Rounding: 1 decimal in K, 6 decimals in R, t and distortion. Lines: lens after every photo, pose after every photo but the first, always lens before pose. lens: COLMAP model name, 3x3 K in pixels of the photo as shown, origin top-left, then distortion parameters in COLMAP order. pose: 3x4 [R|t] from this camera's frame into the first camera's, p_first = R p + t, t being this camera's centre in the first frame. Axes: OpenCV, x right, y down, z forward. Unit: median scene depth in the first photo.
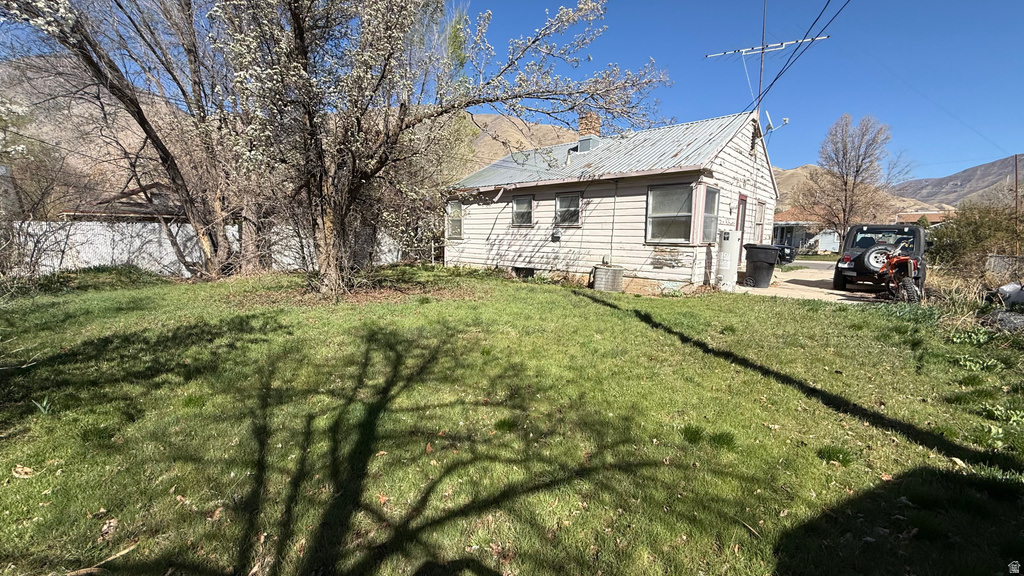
lens RADIAL K [[409.4, 0, 510.6], [0, 409.4, 290.2], [0, 0, 1]] dist [0.002769, -0.000017]
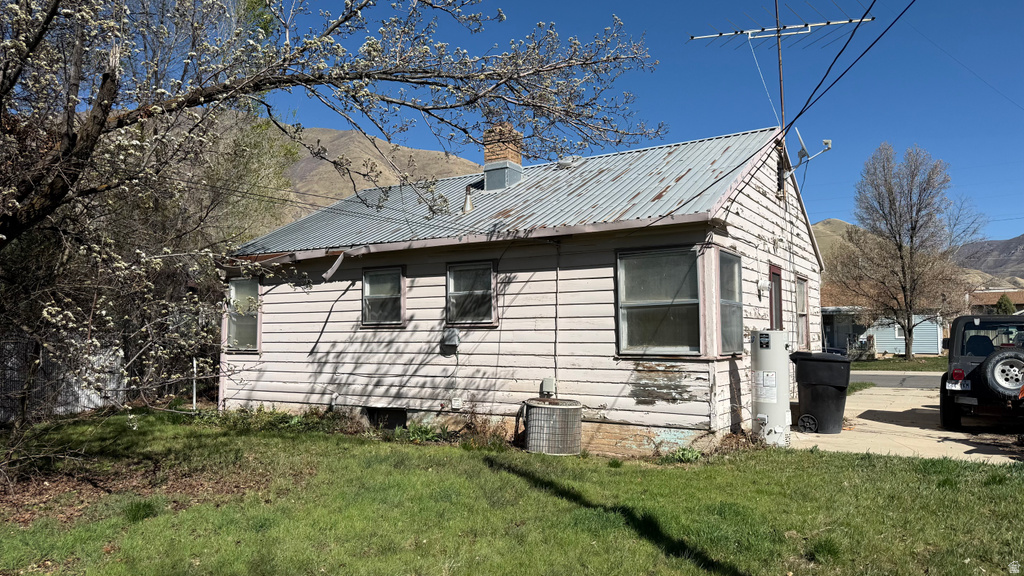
lens RADIAL K [[724.4, 0, 514.3], [0, 724.4, 293.8], [0, 0, 1]] dist [0.062180, -0.011617]
pose [[0.980074, -0.008897, 0.198432, 0.015780], [0.045955, 0.982048, -0.182947, -0.032641], [-0.193242, 0.188420, 0.962889, 0.131143]]
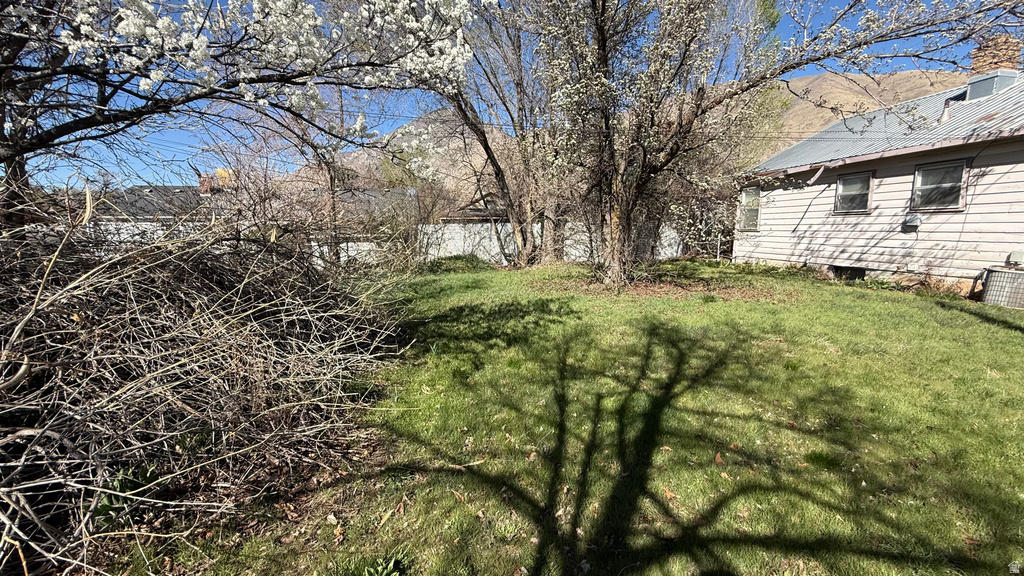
lens RADIAL K [[409.4, 0, 509.1], [0, 409.4, 289.9], [0, 0, 1]] dist [0.002769, -0.000017]
pose [[0.795888, 0.068423, -0.601565, -0.012869], [-0.059902, 0.997618, 0.034219, 0.000539], [0.602473, 0.008800, 0.798091, -0.008468]]
